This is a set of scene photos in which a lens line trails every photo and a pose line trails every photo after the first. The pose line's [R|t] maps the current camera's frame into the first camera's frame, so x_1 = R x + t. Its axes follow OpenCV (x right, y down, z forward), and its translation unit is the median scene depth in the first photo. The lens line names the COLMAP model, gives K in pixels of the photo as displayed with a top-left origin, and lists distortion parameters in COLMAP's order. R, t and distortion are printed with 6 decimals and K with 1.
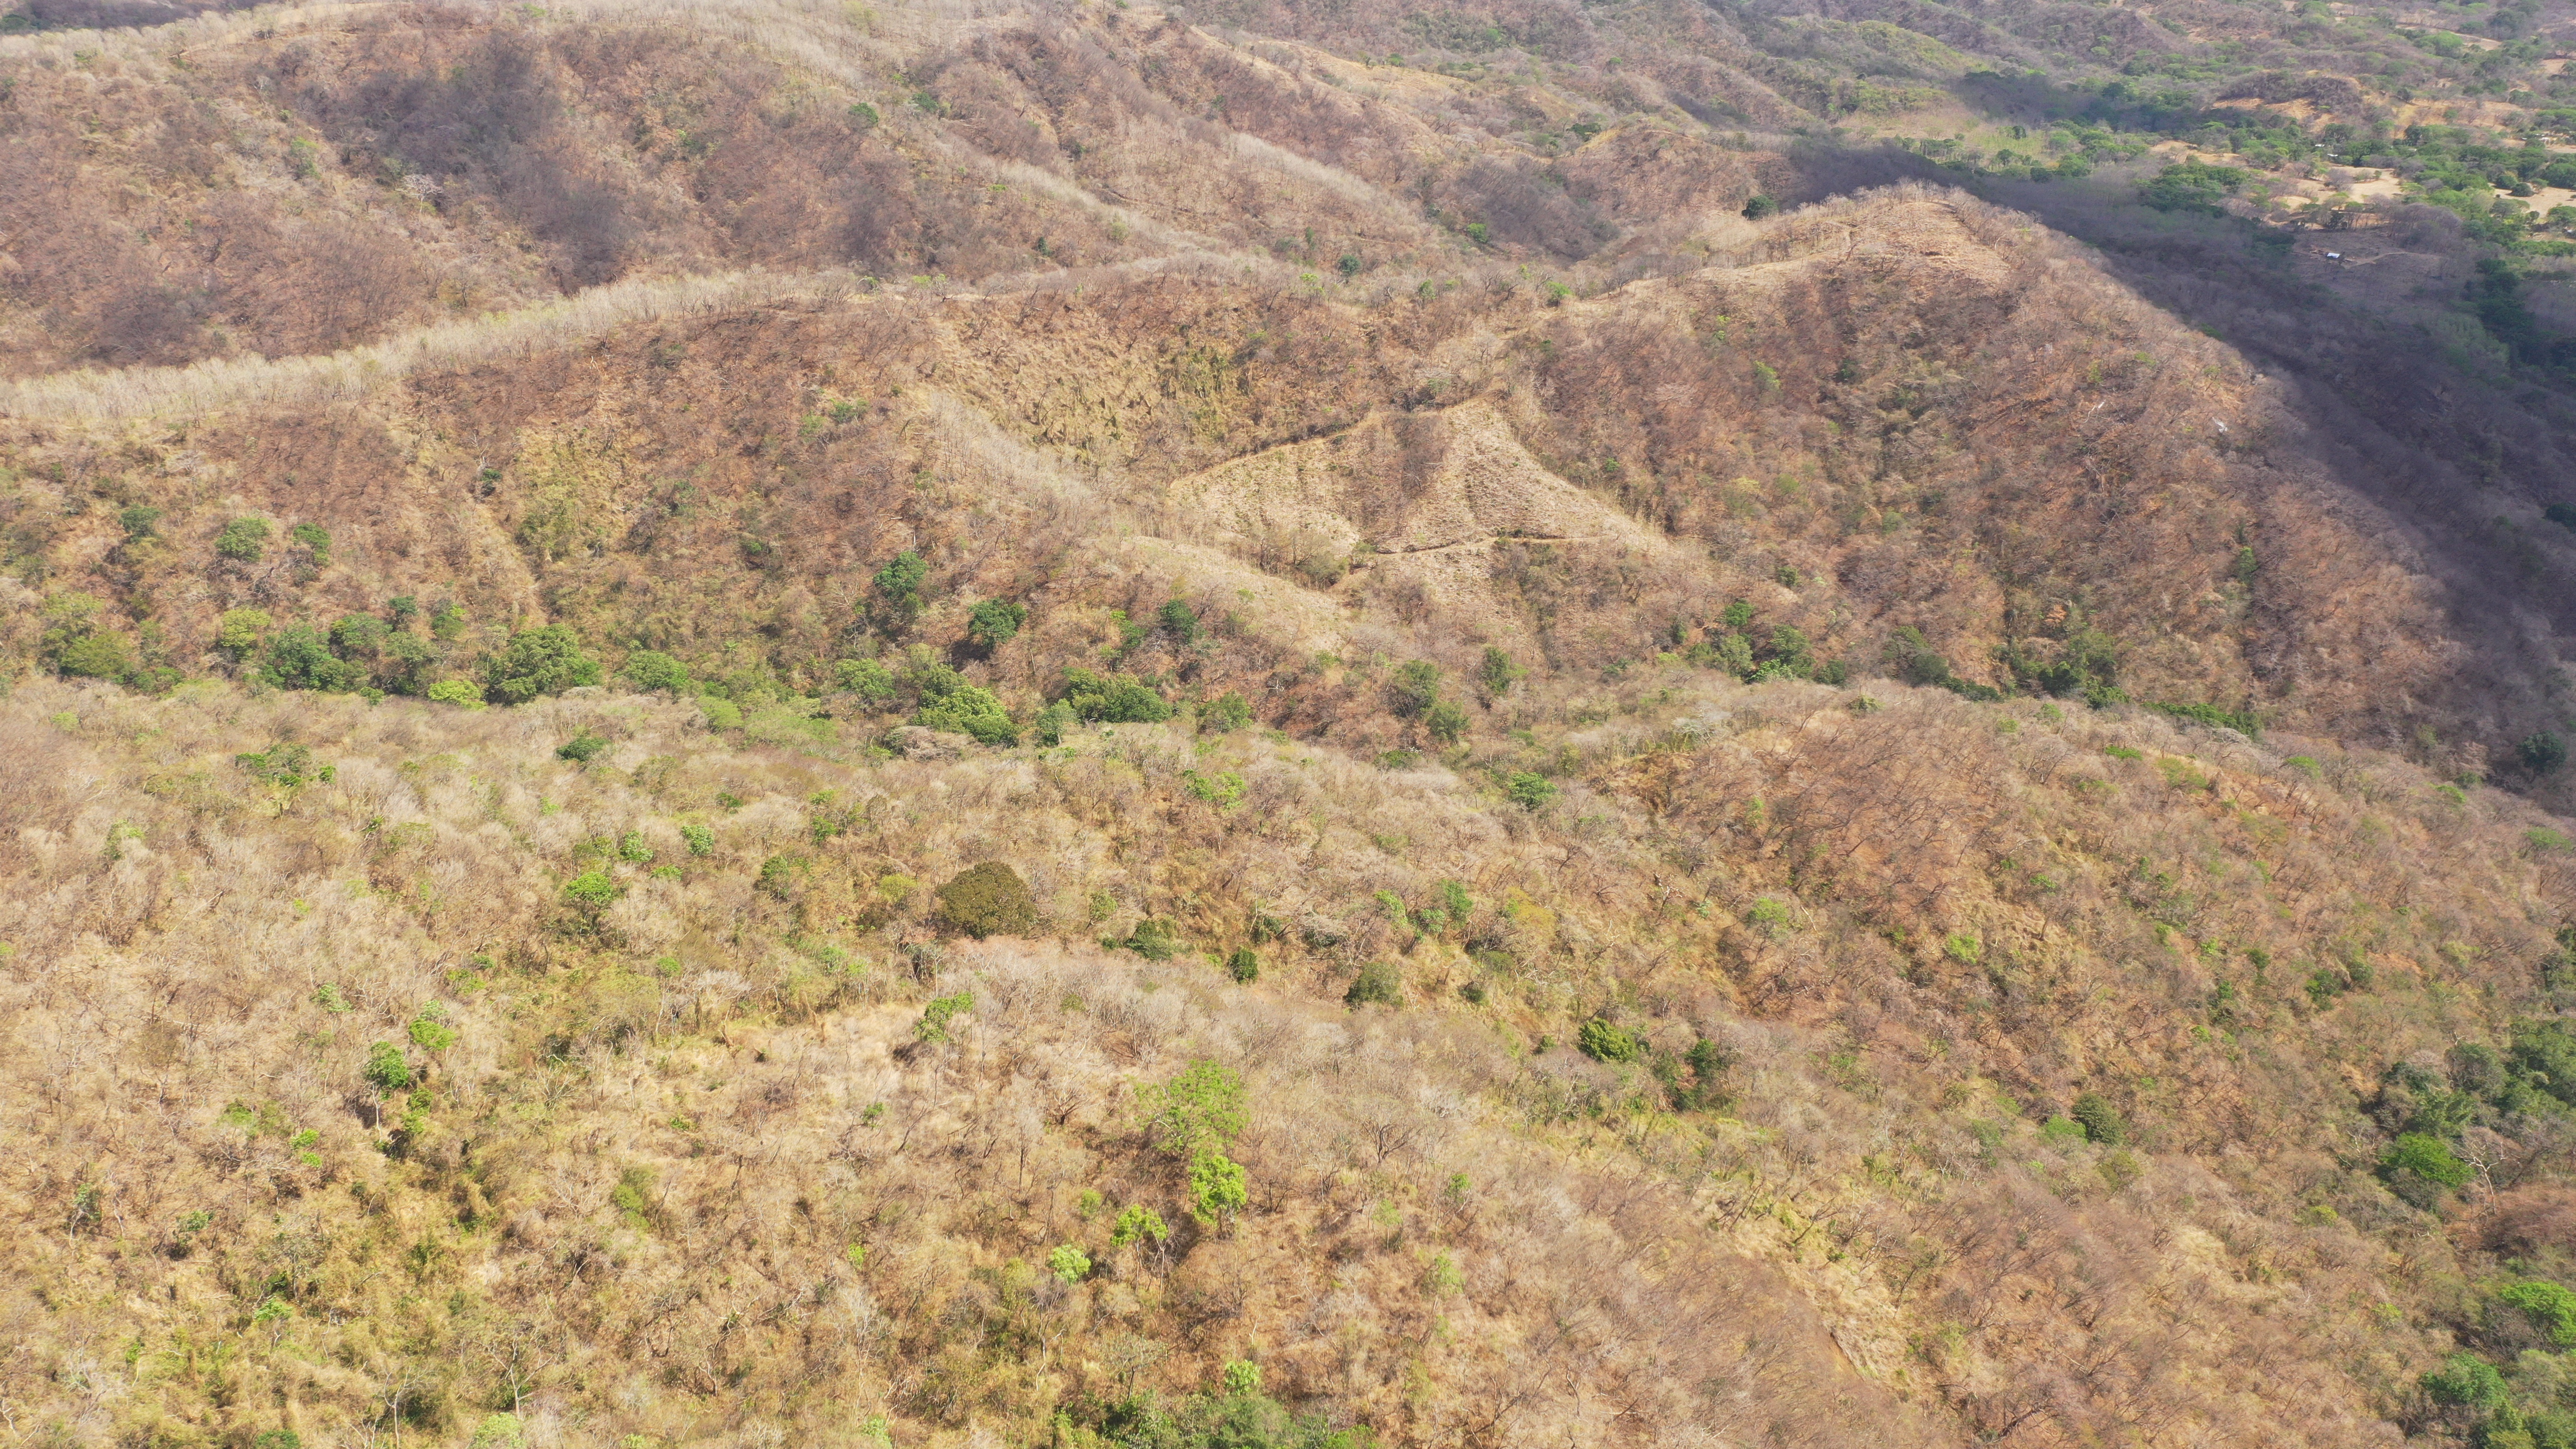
lens RADIAL K [[2026.0, 0, 1290.7], [0, 2026.0, 718.7], [0, 0, 1]] dist [-0.005801, -0.001066]
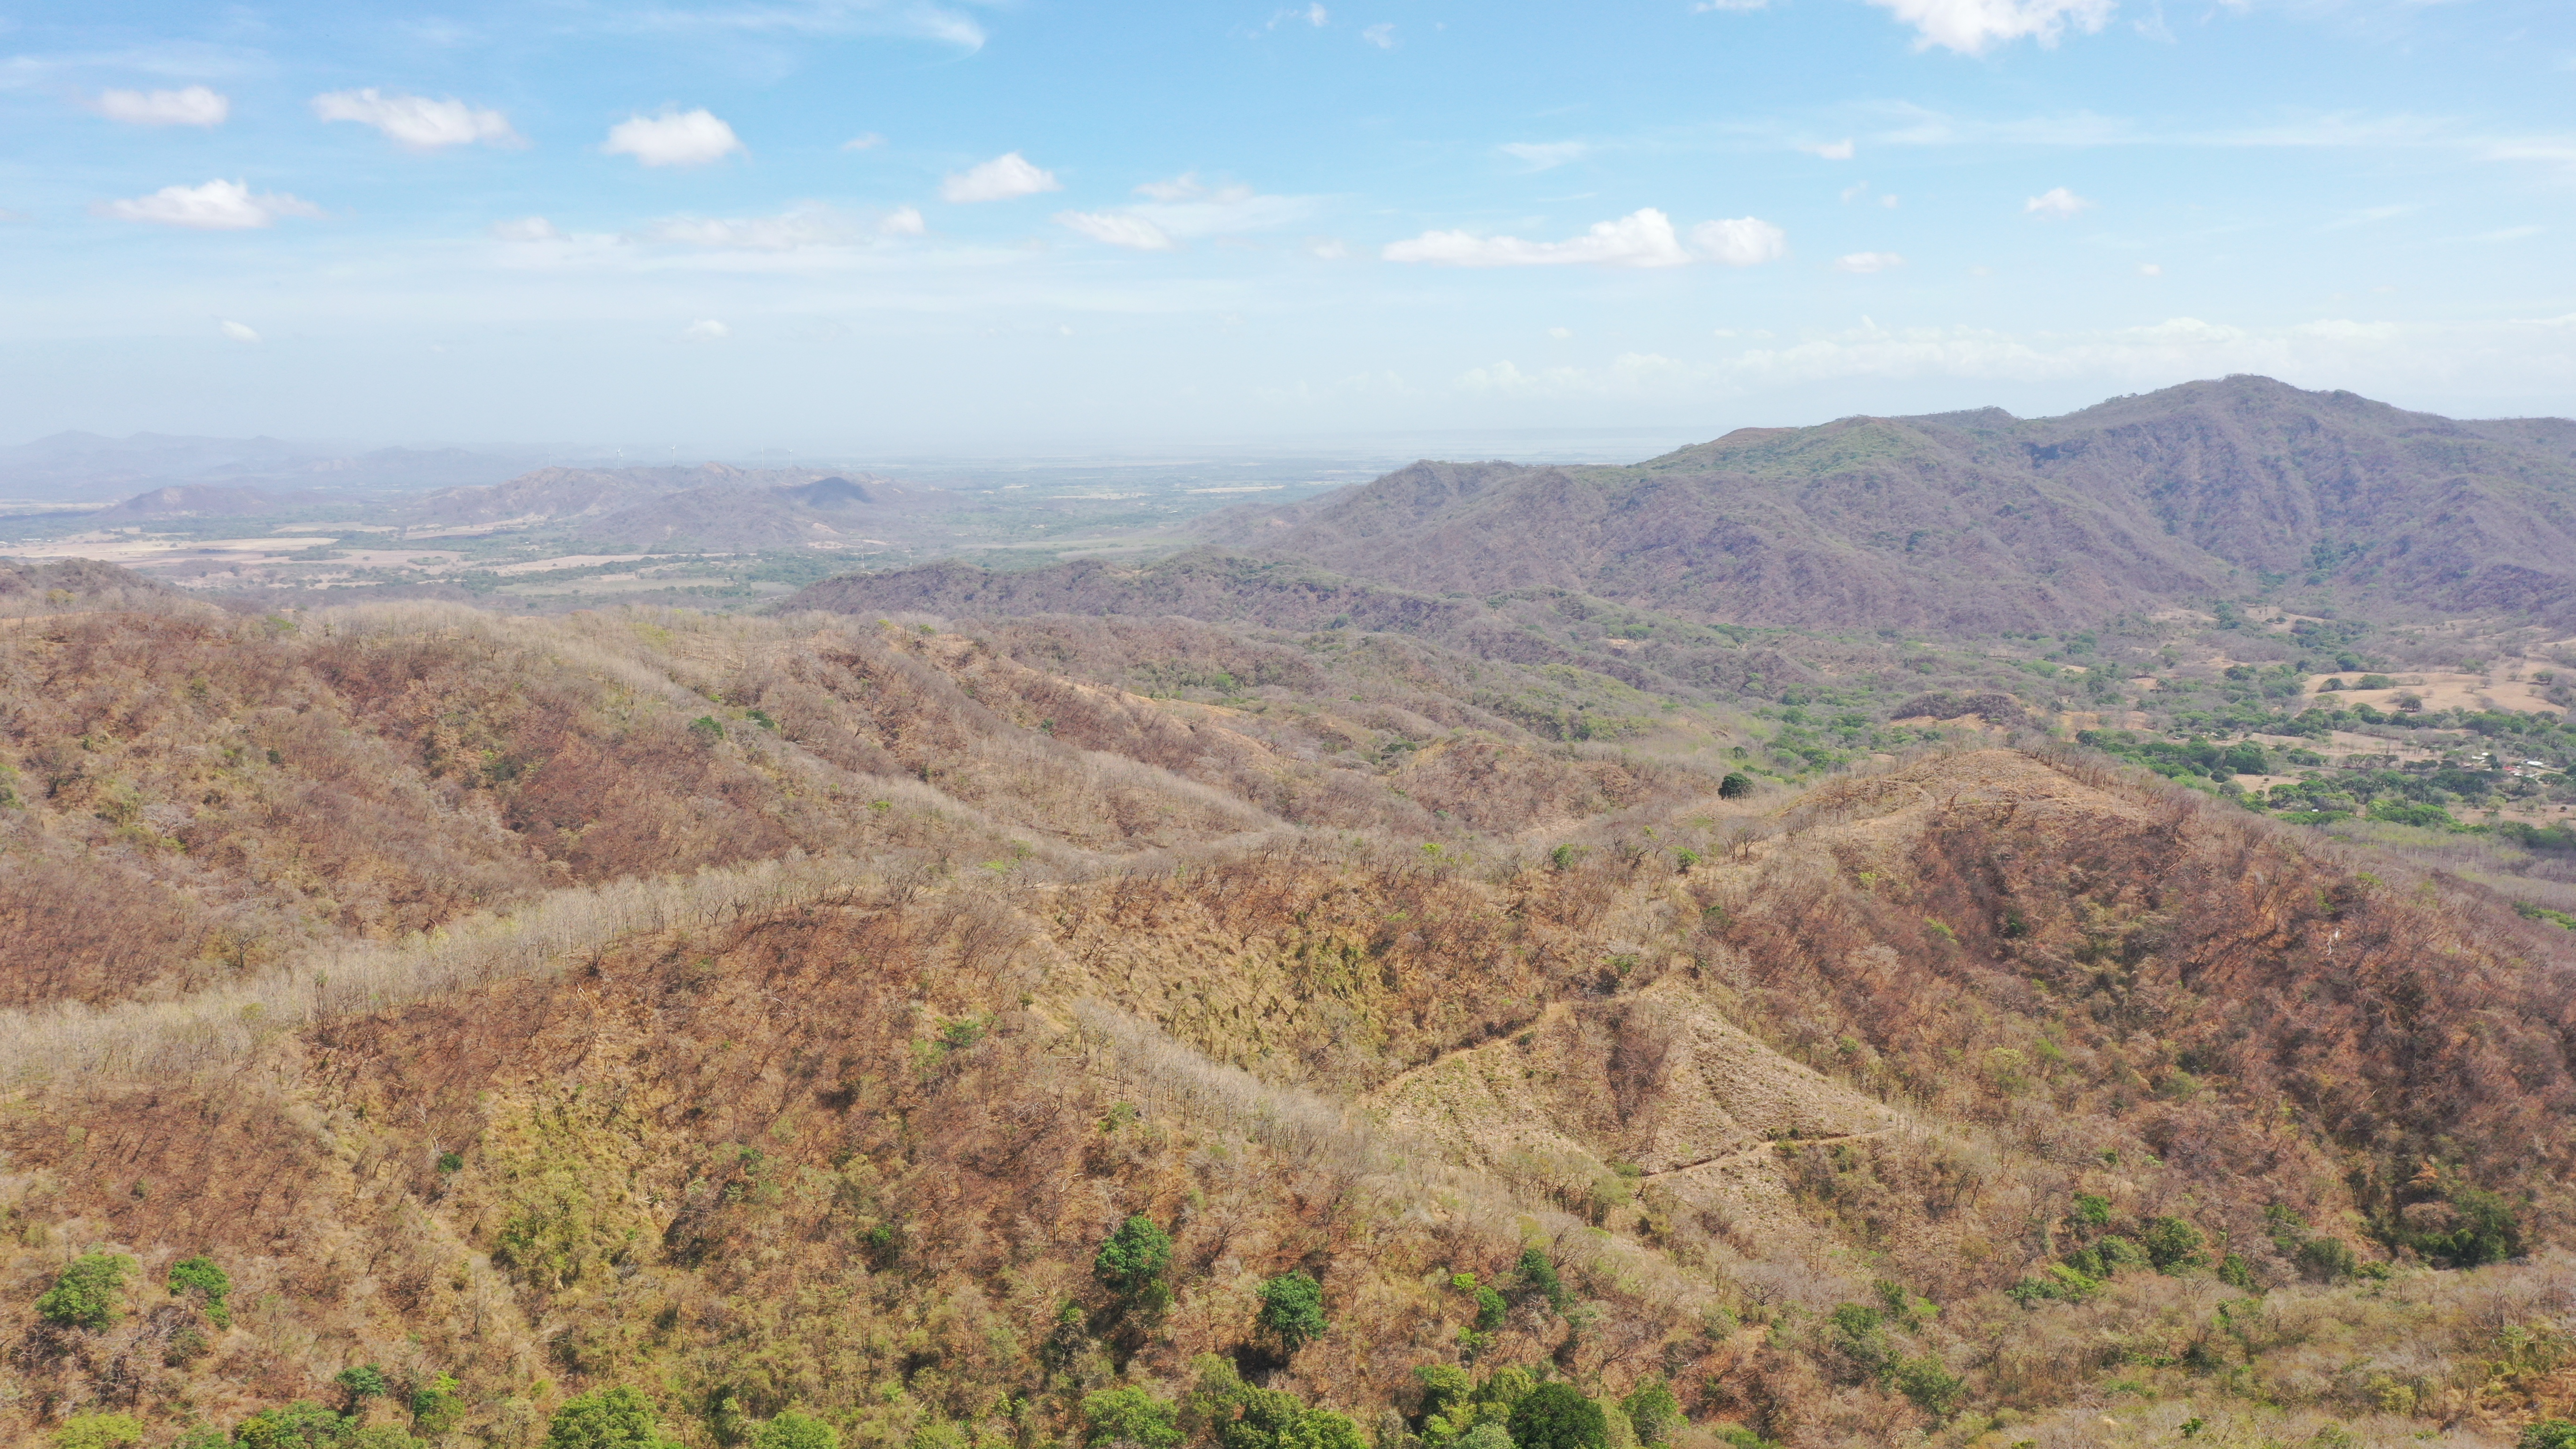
lens RADIAL K [[2026.0, 0, 1286.9], [0, 2026.0, 722.8], [0, 0, 1]] dist [-0.005801, -0.001066]
pose [[0.970760, -0.037273, 0.237140, -0.250098], [0.113768, 0.941318, -0.317770, -0.014588], [-0.211380, 0.335457, 0.918034, 0.263183]]
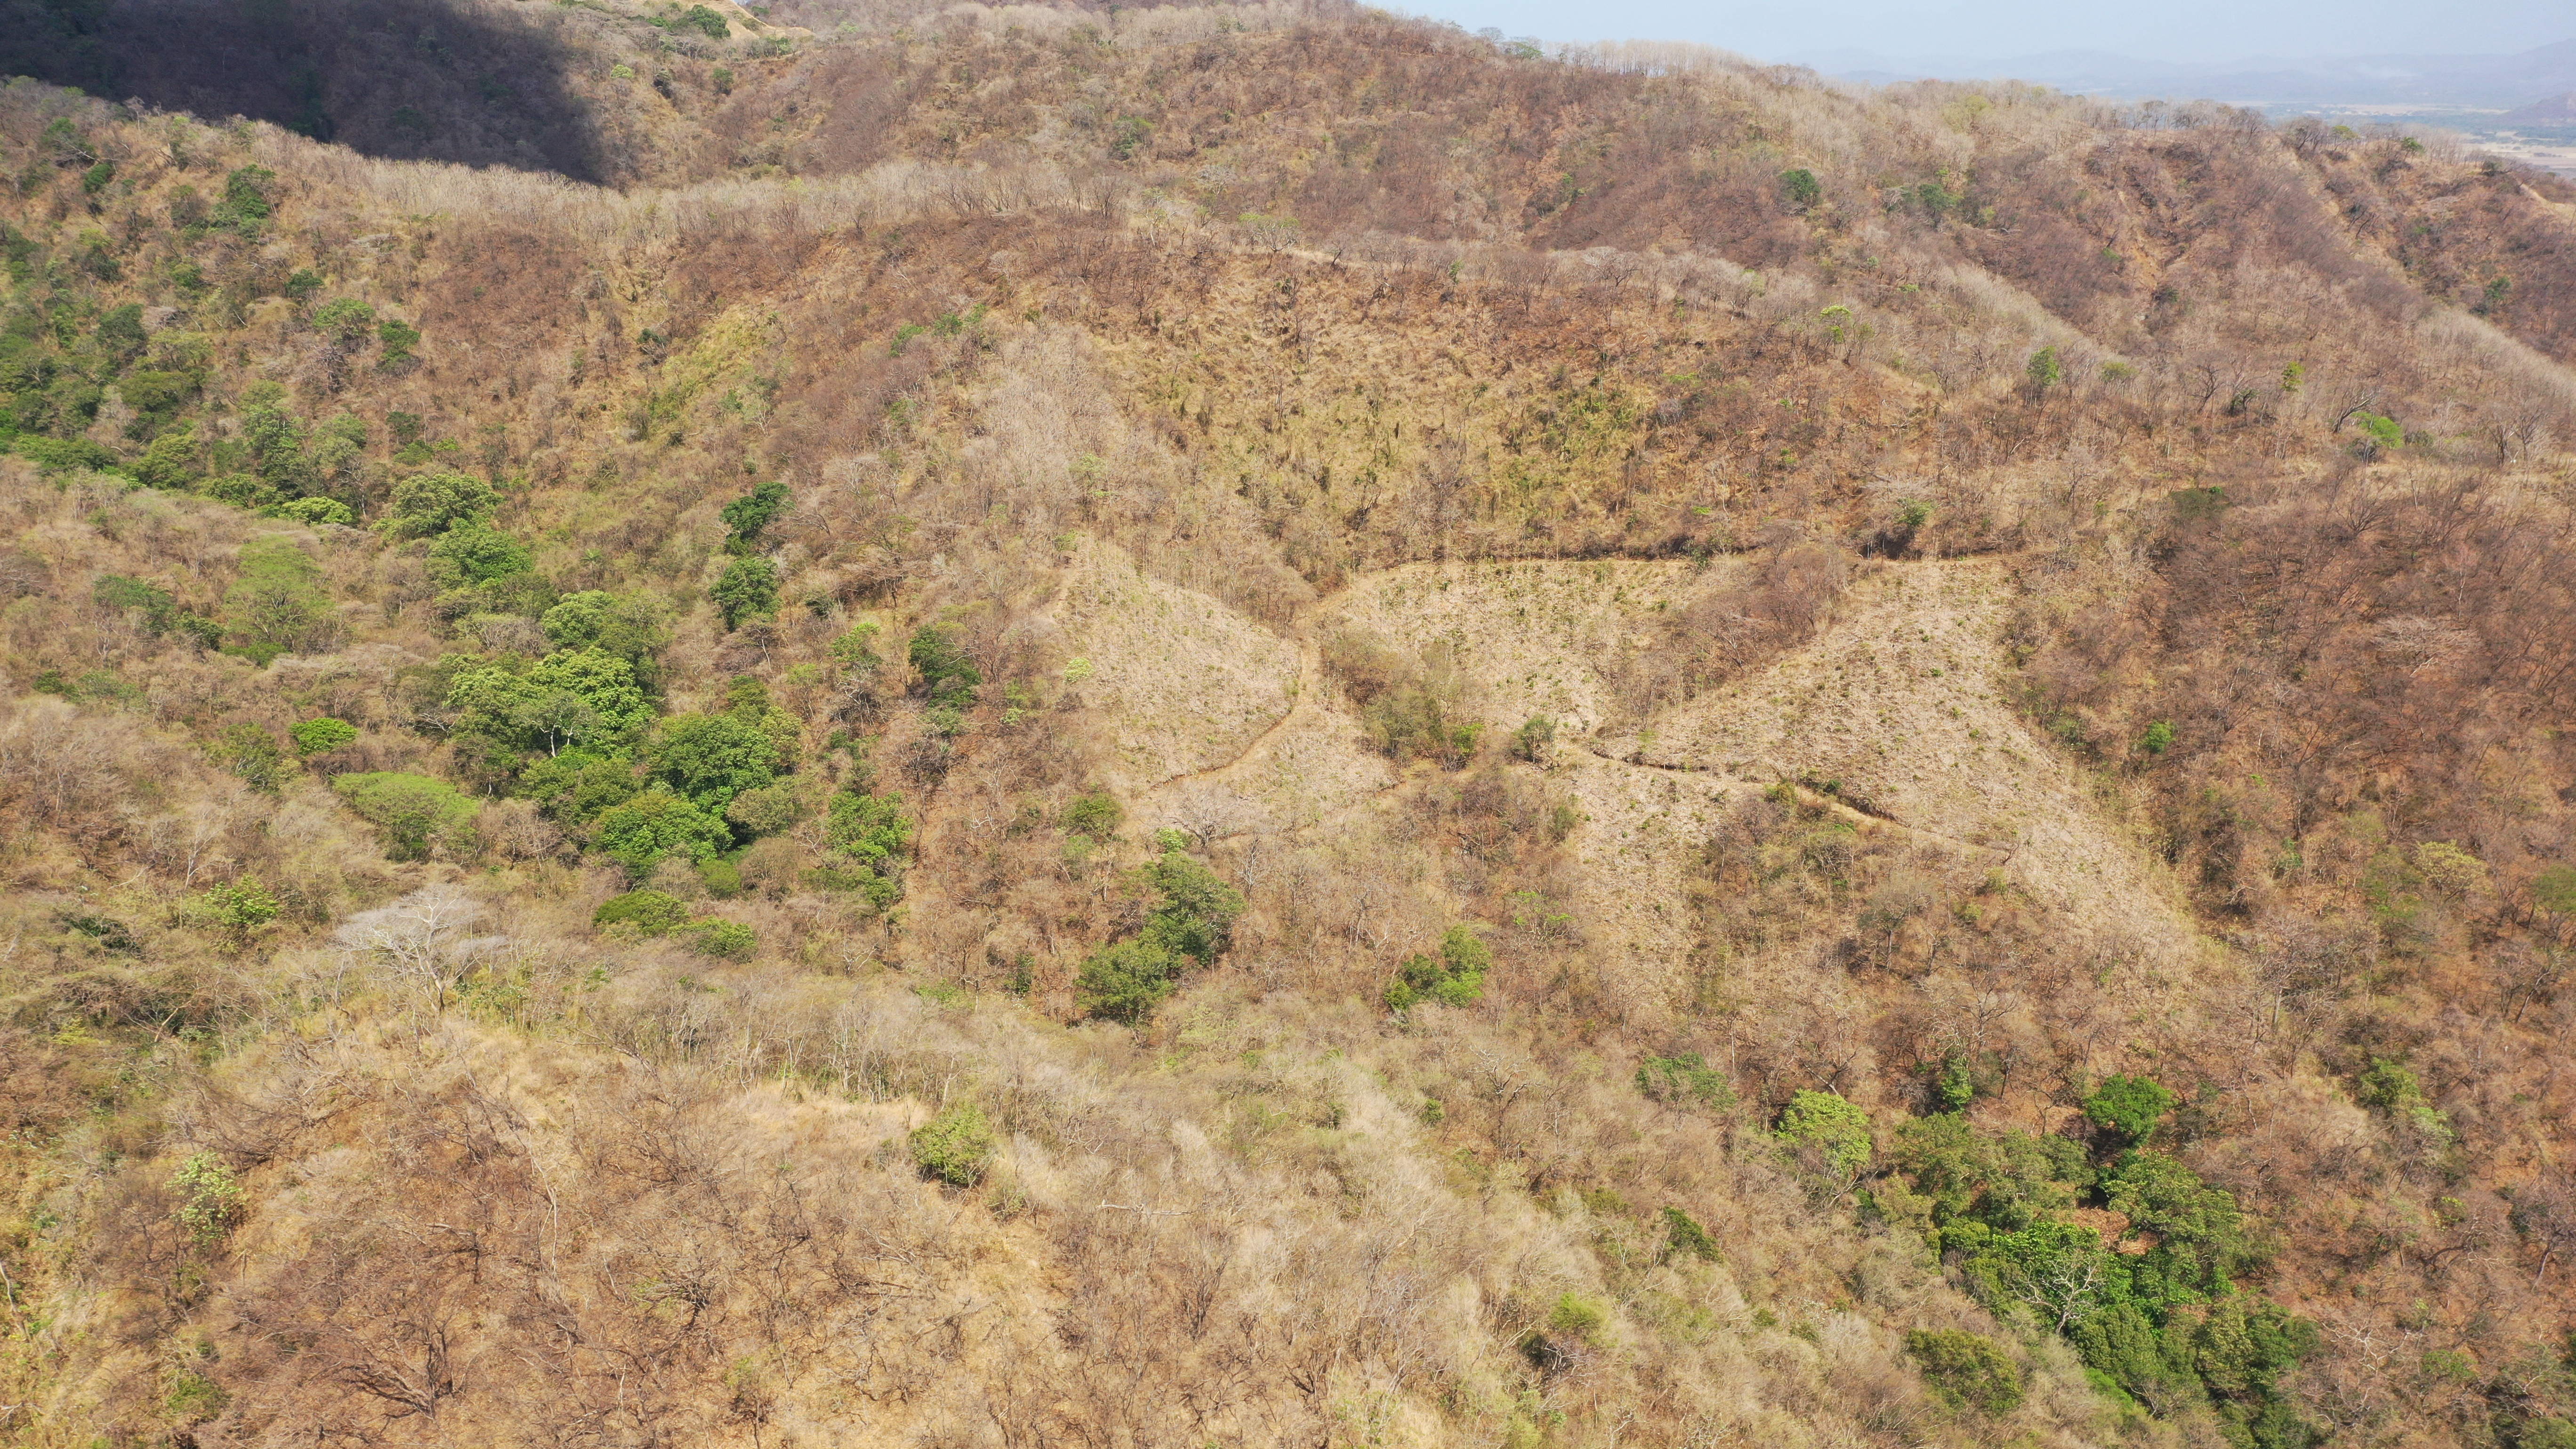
lens RADIAL K [[2026.0, 0, 1288.3], [0, 2026.0, 709.4], [0, 0, 1]] dist [-0.005801, -0.001066]
pose [[0.652962, 0.243956, -0.717026, 0.358542], [-0.356550, 0.934251, -0.006830, -0.058623], [0.668216, 0.260115, 0.697013, 0.559205]]
